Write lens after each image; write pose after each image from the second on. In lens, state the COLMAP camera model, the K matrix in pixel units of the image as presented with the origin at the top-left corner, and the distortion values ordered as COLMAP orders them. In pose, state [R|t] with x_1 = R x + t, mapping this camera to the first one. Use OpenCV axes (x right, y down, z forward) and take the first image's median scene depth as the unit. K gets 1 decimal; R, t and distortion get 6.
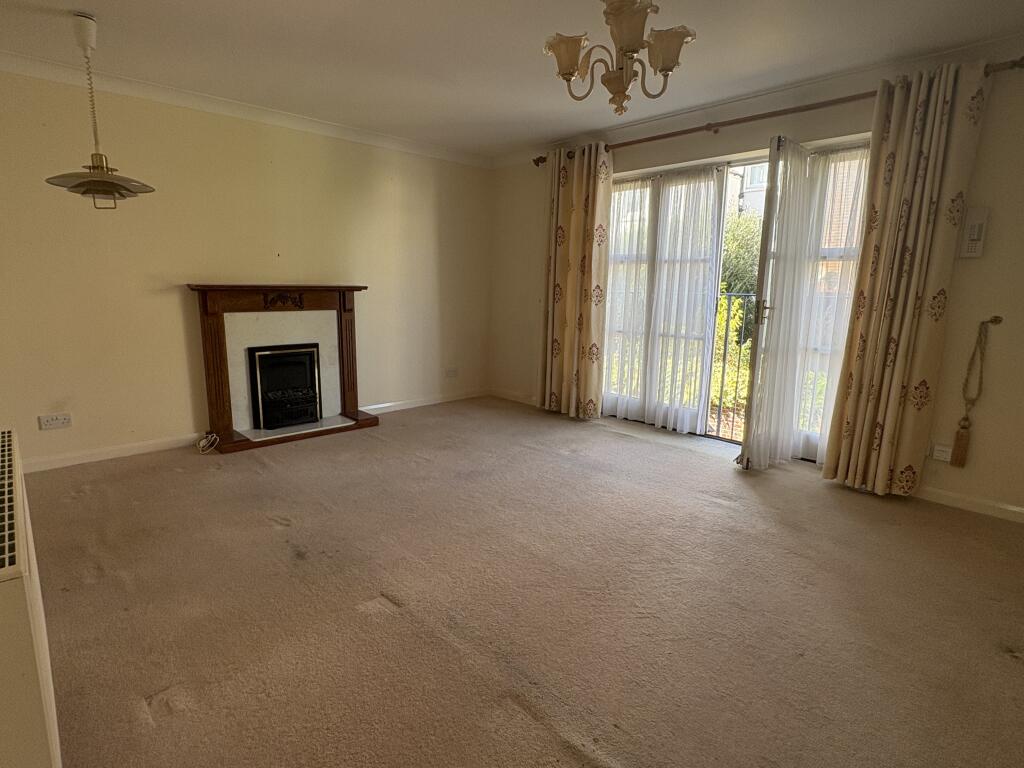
lens RADIAL K [[544.4, 0, 510.0], [0, 544.4, 385.1], [0, 0, 1]] dist [0.002930, 0.002570]
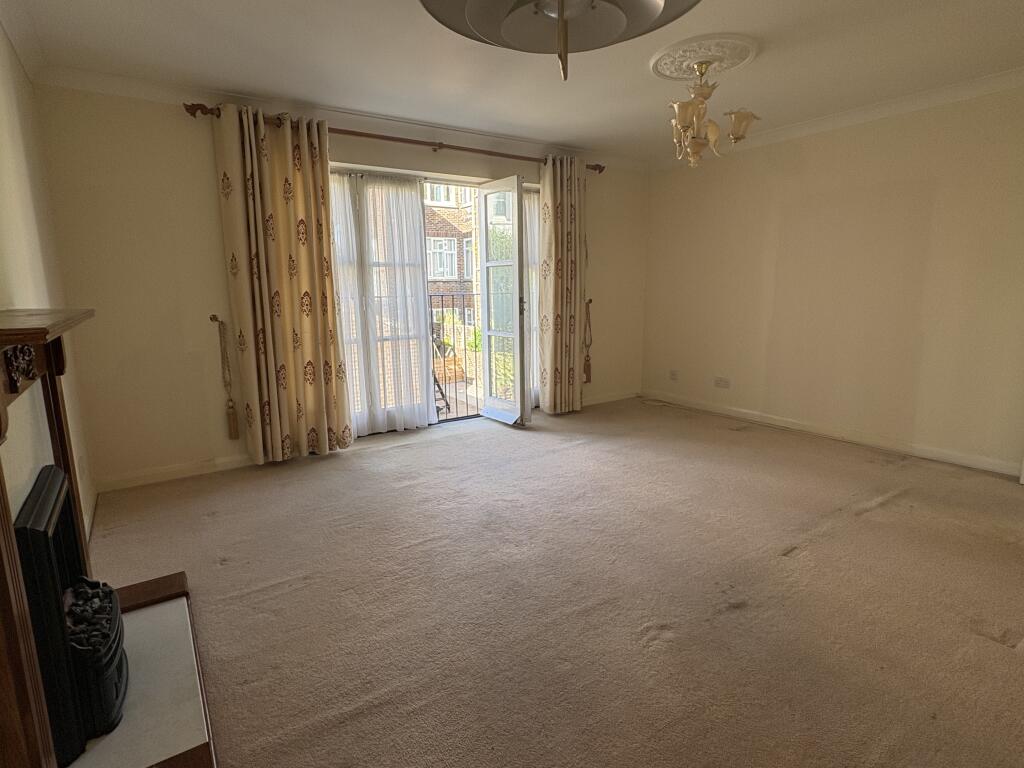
lens RADIAL K [[544.4, 0, 510.0], [0, 544.4, 385.1], [0, 0, 1]] dist [0.002930, 0.002570]
pose [[0.157299, -0.197656, 0.967569, -0.670934], [0.200363, 0.965776, 0.164716, -0.132968], [-0.967012, 0.167955, 0.191519, 0.624559]]
